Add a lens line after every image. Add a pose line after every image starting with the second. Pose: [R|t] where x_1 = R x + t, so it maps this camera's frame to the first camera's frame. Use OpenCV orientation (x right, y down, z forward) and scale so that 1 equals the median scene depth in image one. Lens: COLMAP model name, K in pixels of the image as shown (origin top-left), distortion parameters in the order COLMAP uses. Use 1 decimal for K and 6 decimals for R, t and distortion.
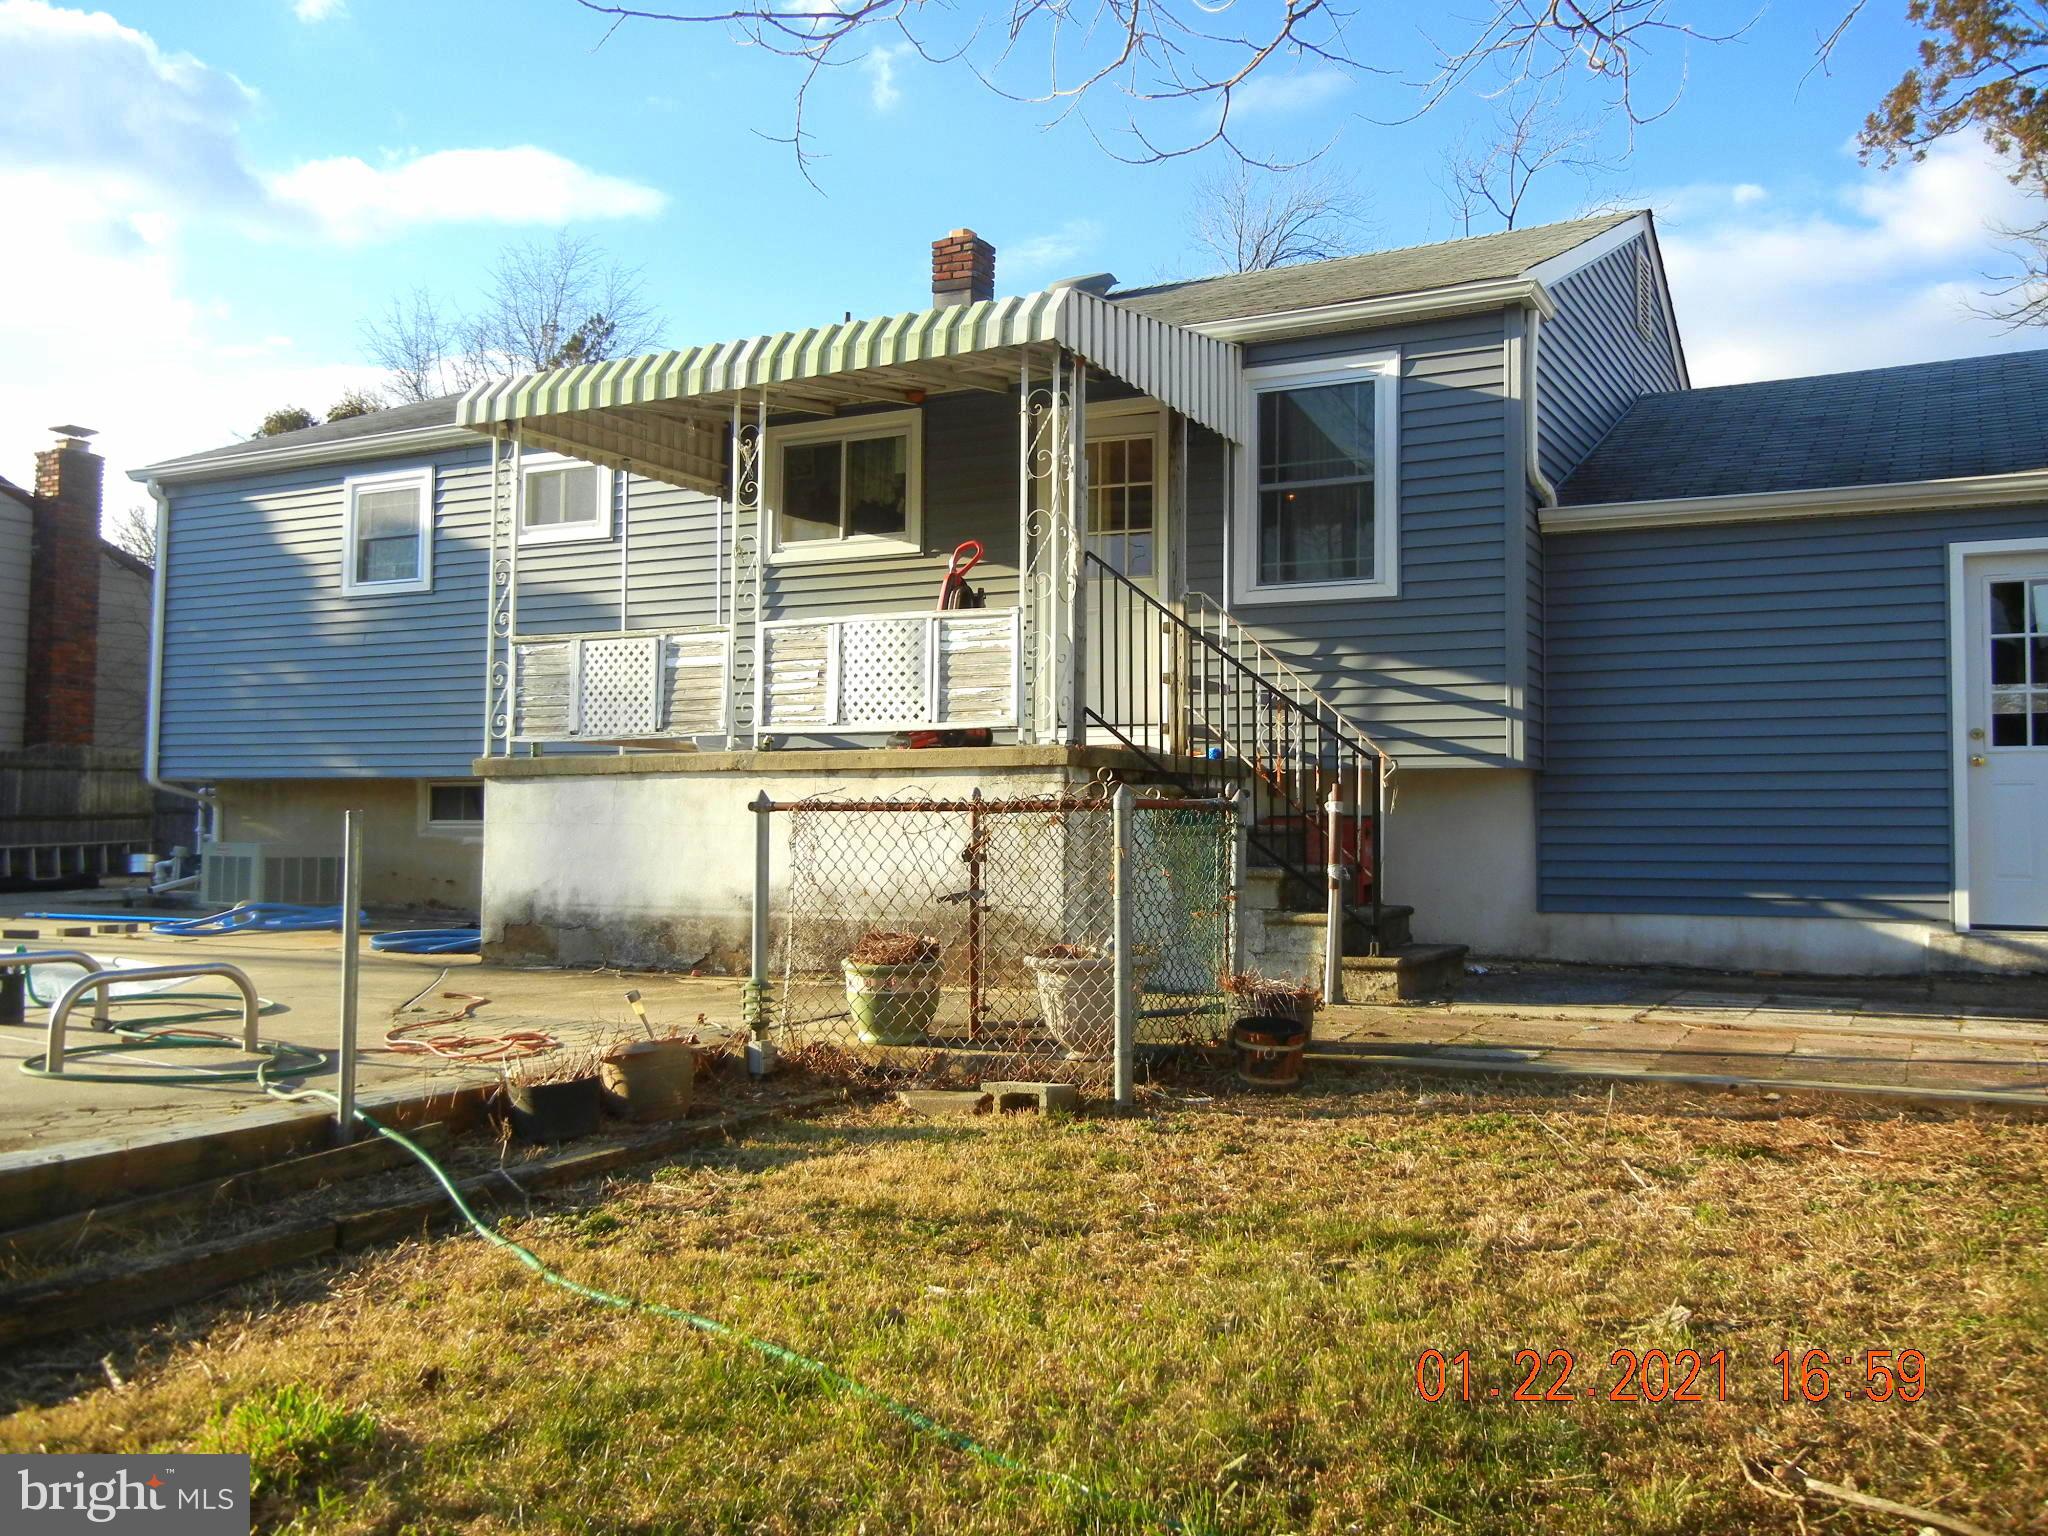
lens RADIAL K [[1743.0, 0, 1024.0], [0, 1743.0, 768.0], [0, 0, 1]] dist [0.002380, -0.013702]
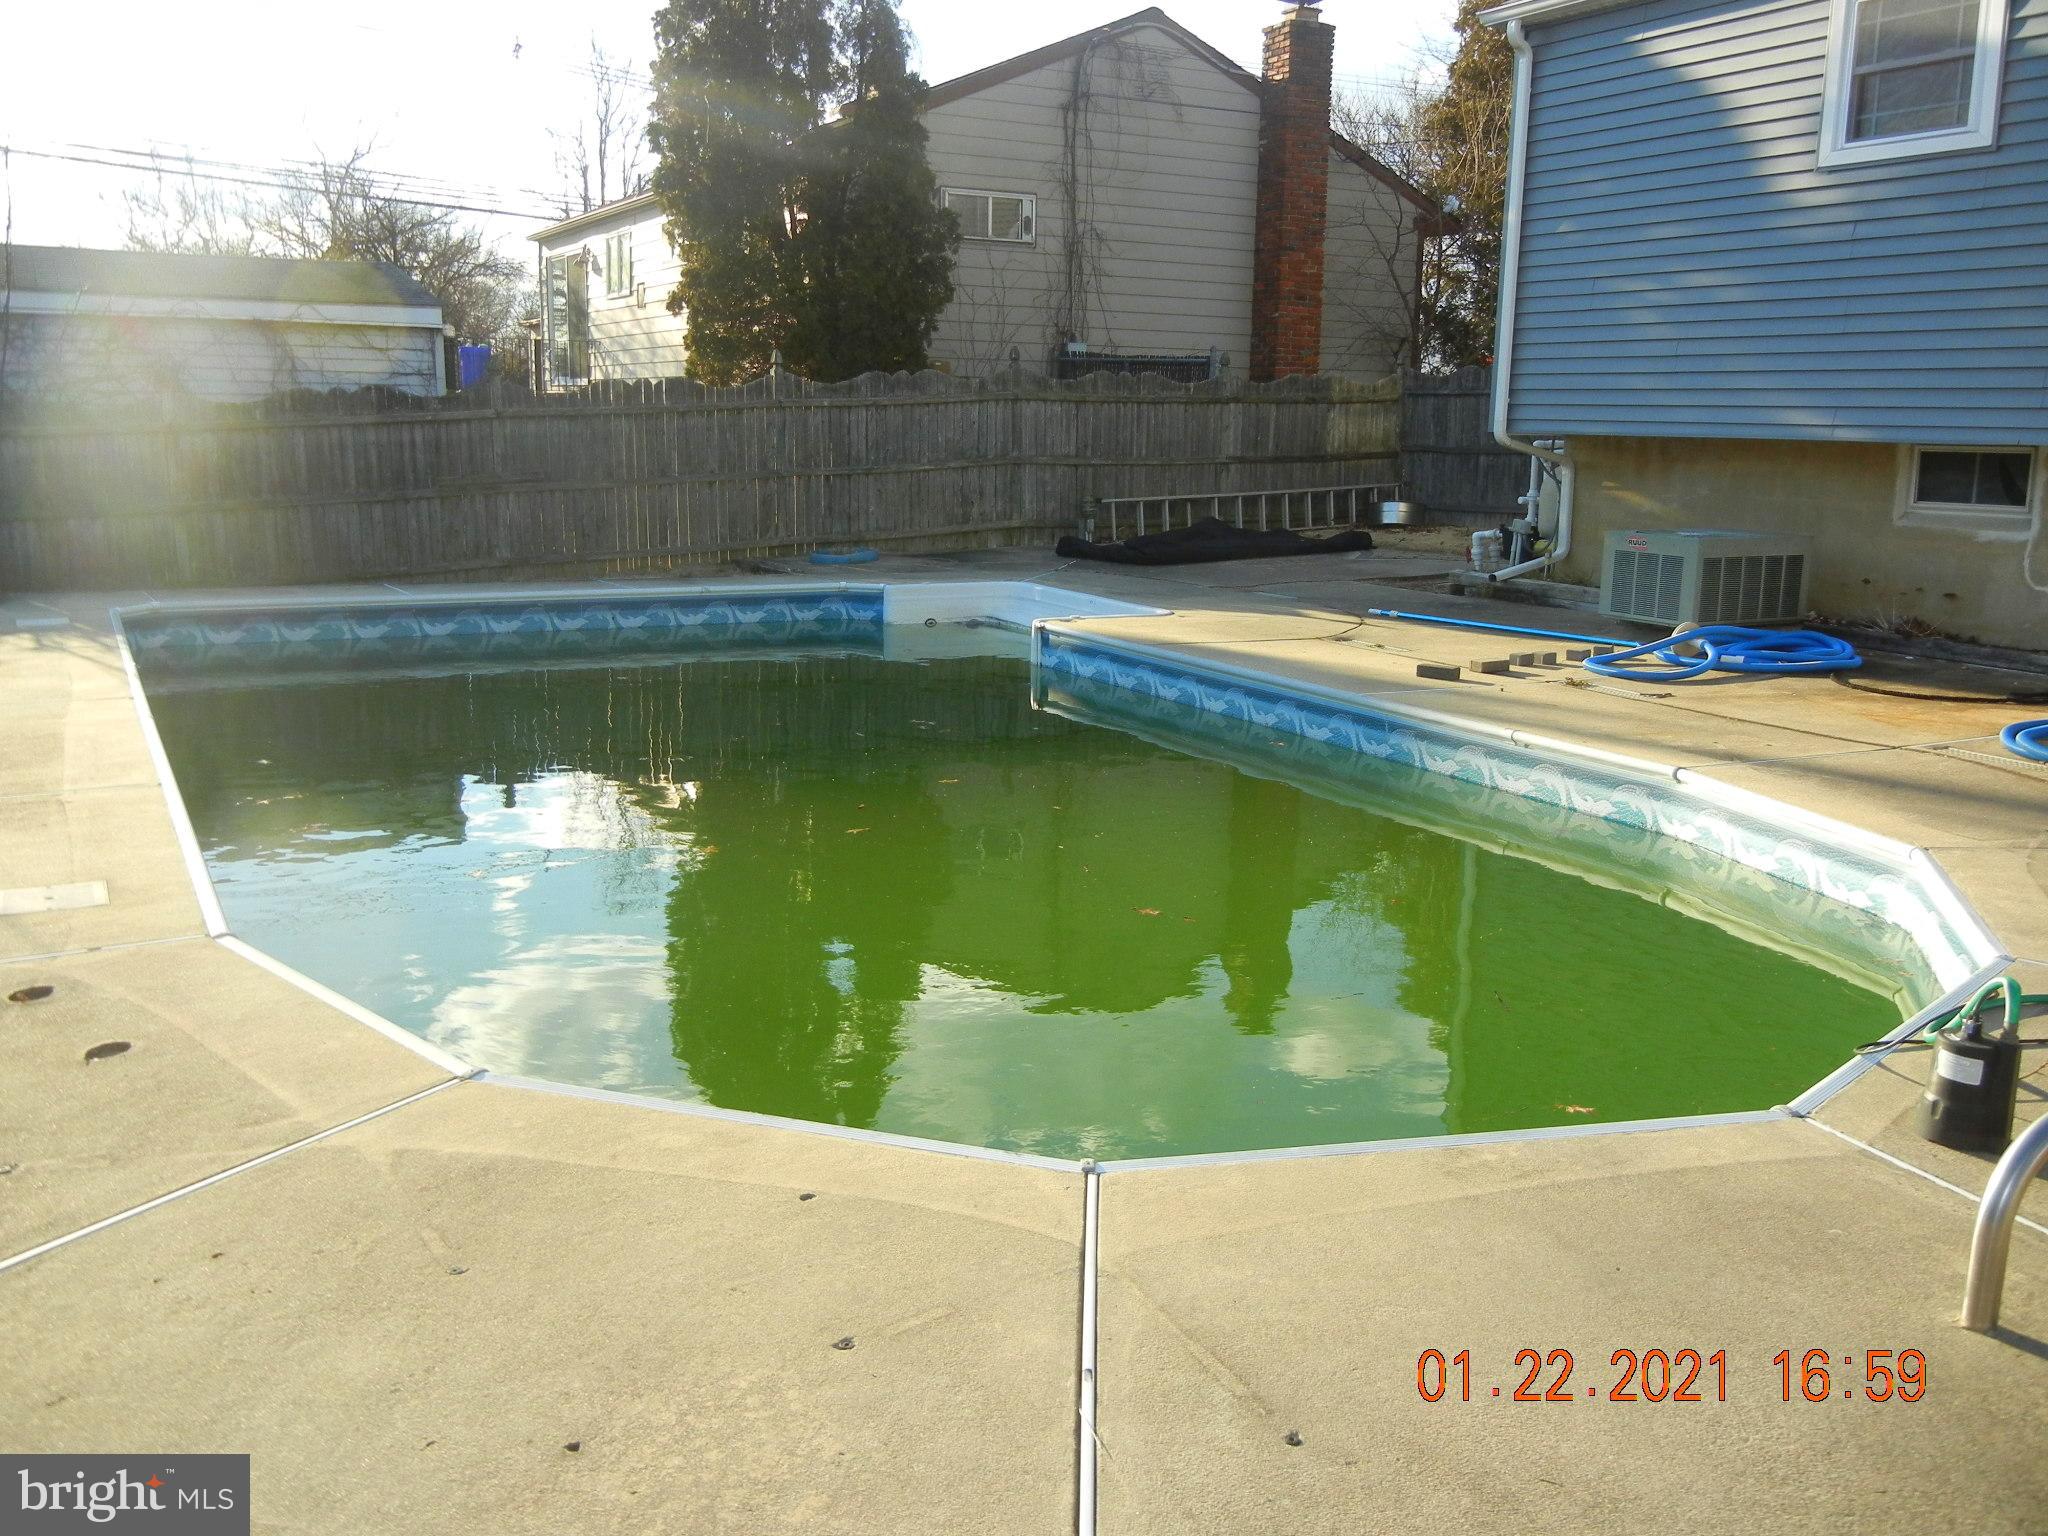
lens RADIAL K [[1743.0, 0, 1024.0], [0, 1743.0, 768.0], [0, 0, 1]] dist [0.002380, -0.013702]
pose [[0.838288, 0.108954, -0.534231, -0.263228], [0.016475, 0.974321, 0.224560, -0.027995], [0.544979, -0.197047, 0.814967, 0.237226]]
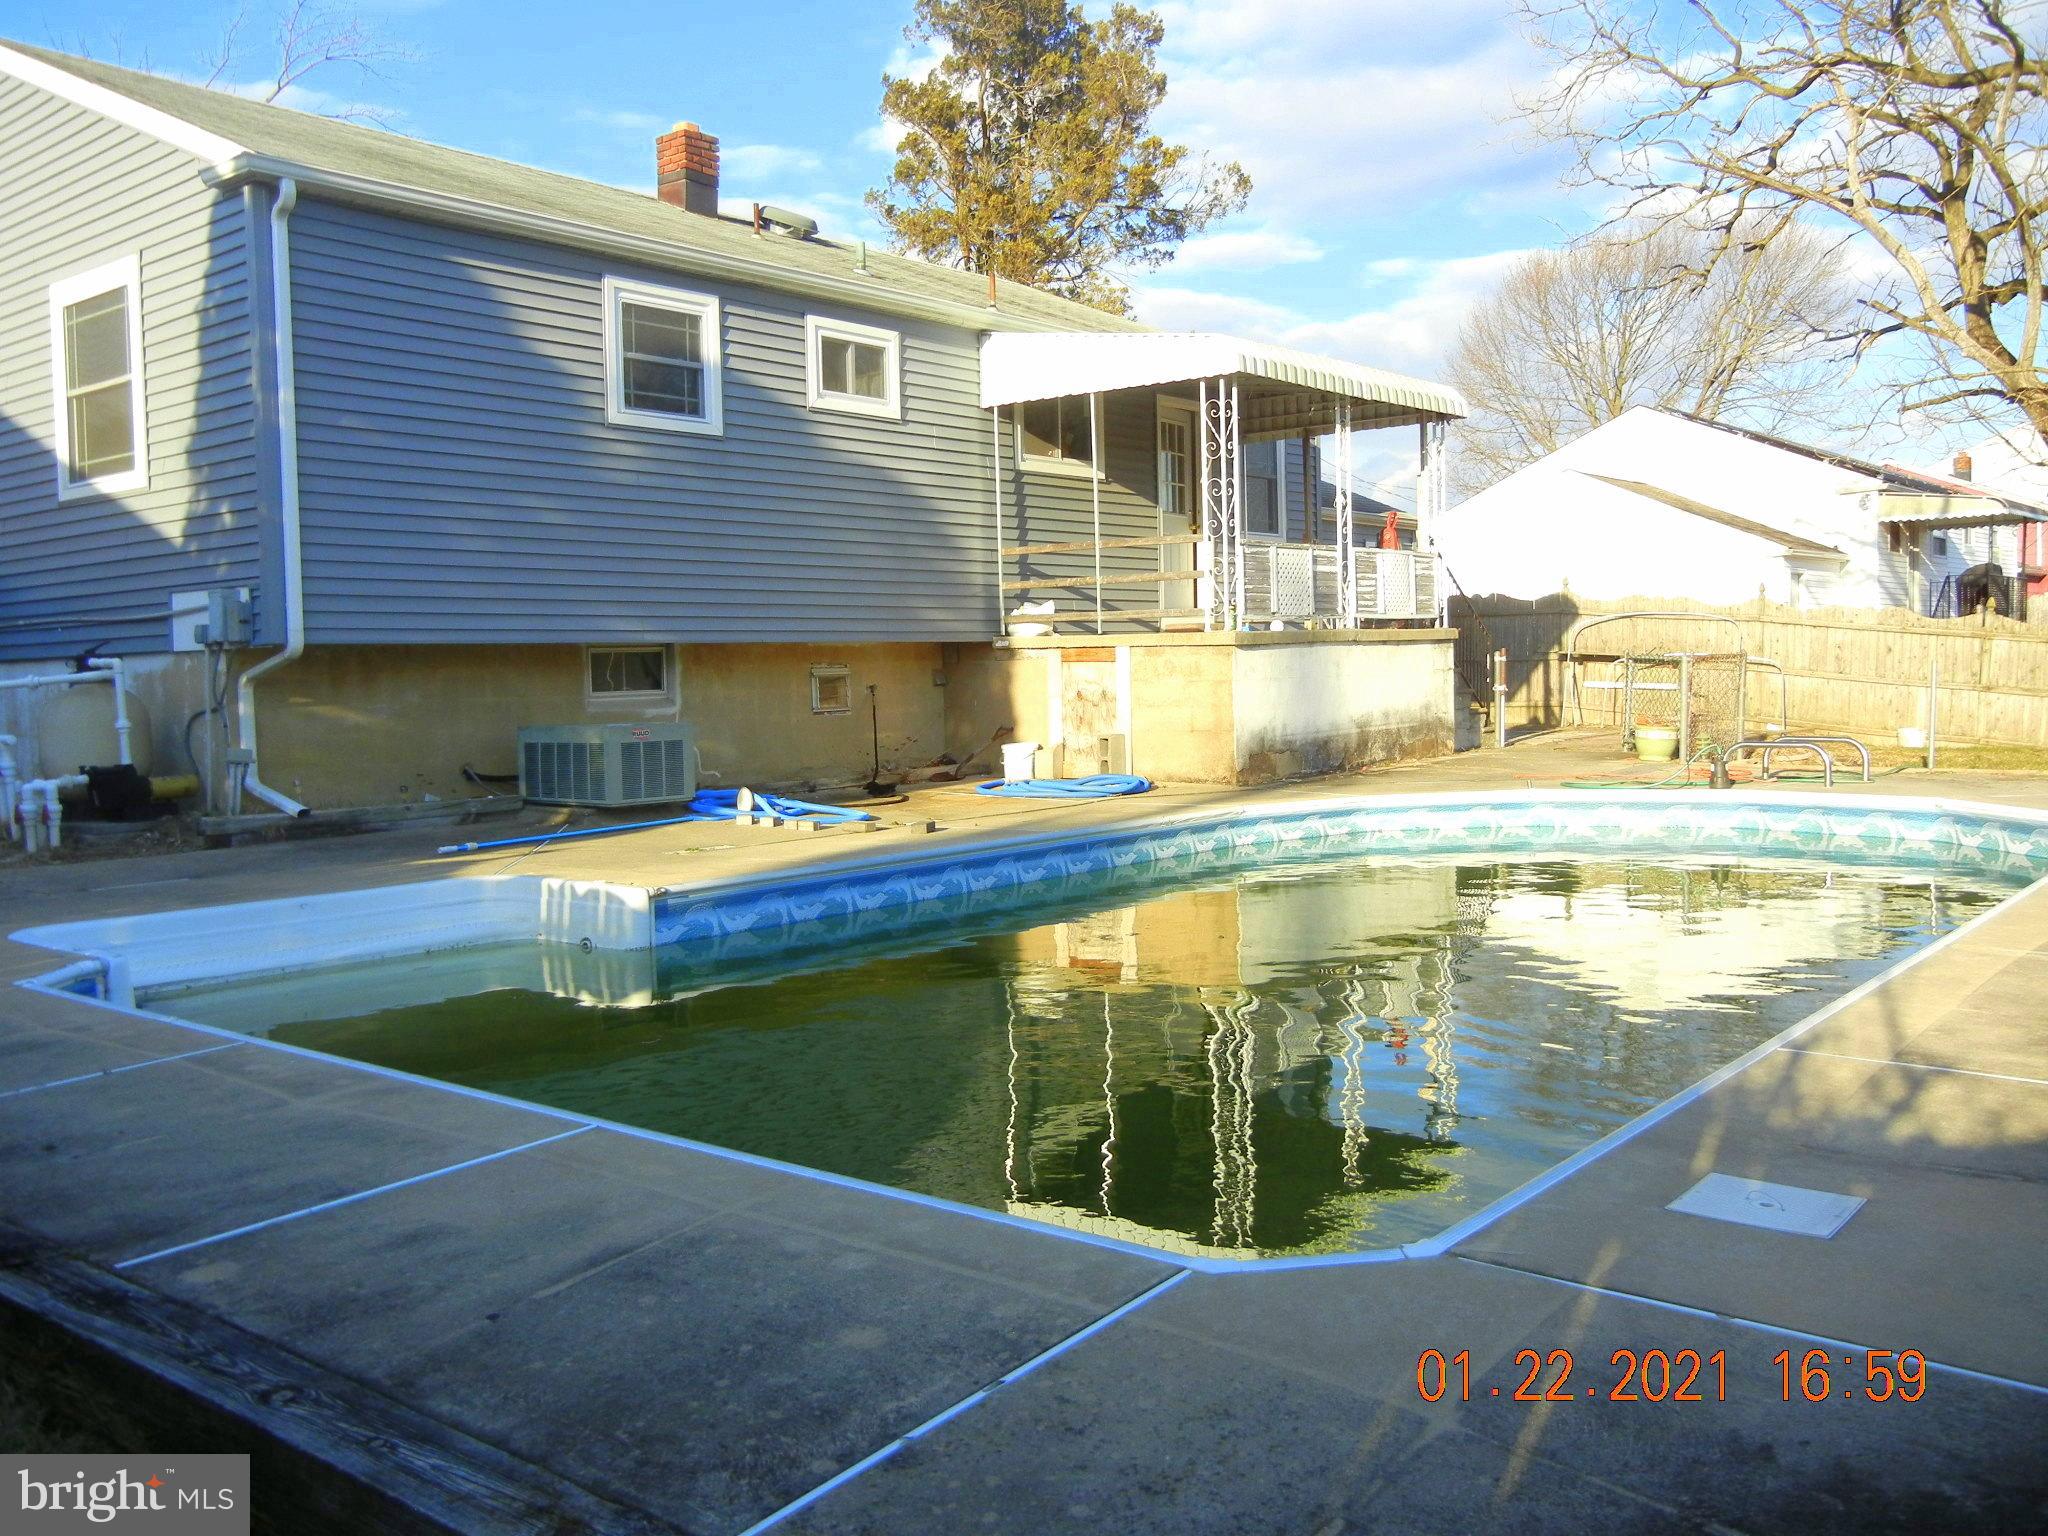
lens RADIAL K [[1743.0, 0, 1024.0], [0, 1743.0, 768.0], [0, 0, 1]] dist [0.002380, -0.013702]
pose [[0.193641, -0.074401, 0.978247, -1.169112], [-0.013530, 0.996823, 0.078492, -0.002738], [-0.980979, -0.028435, 0.192019, 0.643308]]
